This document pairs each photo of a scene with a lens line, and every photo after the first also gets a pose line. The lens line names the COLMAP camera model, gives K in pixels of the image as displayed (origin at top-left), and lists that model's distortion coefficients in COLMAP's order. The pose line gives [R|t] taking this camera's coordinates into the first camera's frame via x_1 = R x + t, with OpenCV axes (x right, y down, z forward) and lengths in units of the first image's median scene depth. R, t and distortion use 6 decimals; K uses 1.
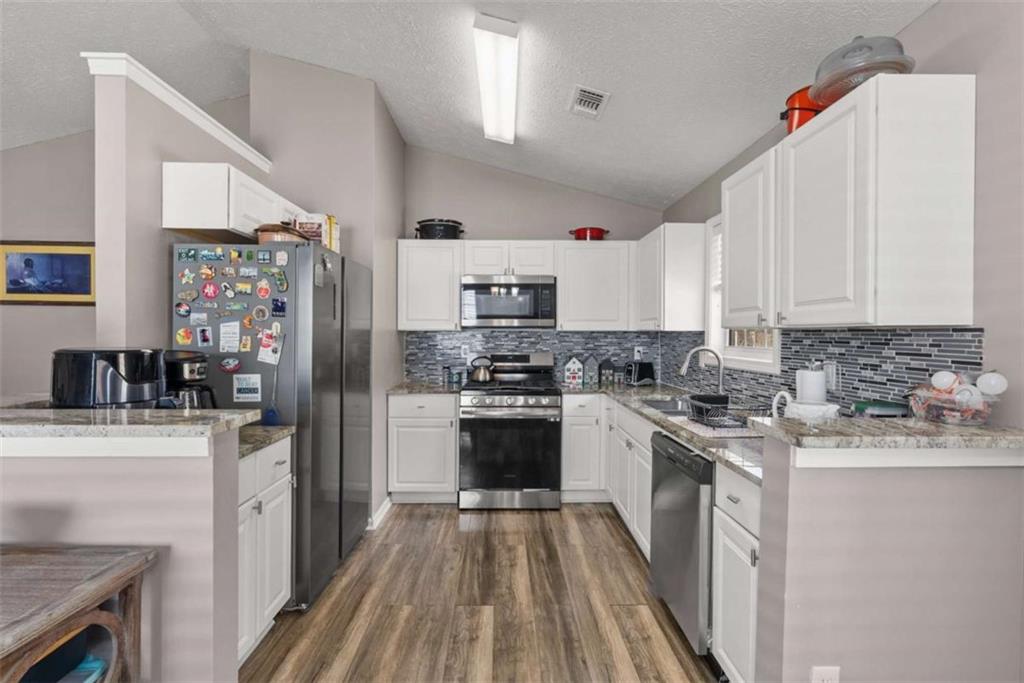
lens RADIAL K [[458.9, 0, 512.0], [0, 458.9, 341.5], [0, 0, 1]] dist [0.000467, 0.000127]
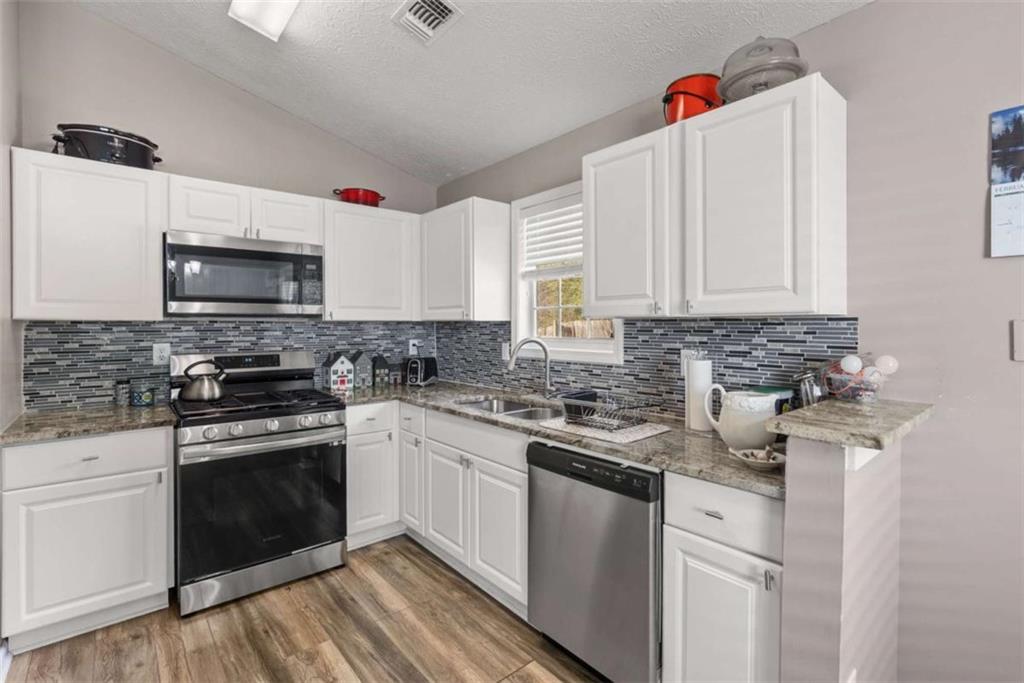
lens RADIAL K [[471.2, 0, 513.8], [0, 471.2, 329.7], [0, 0, 1]] dist [-0.002958, 0.000256]
pose [[0.773677, -0.009663, 0.633507, -0.175836], [0.014268, 0.999896, -0.002174, -0.003342], [-0.633420, 0.010721, 0.773734, 0.264944]]
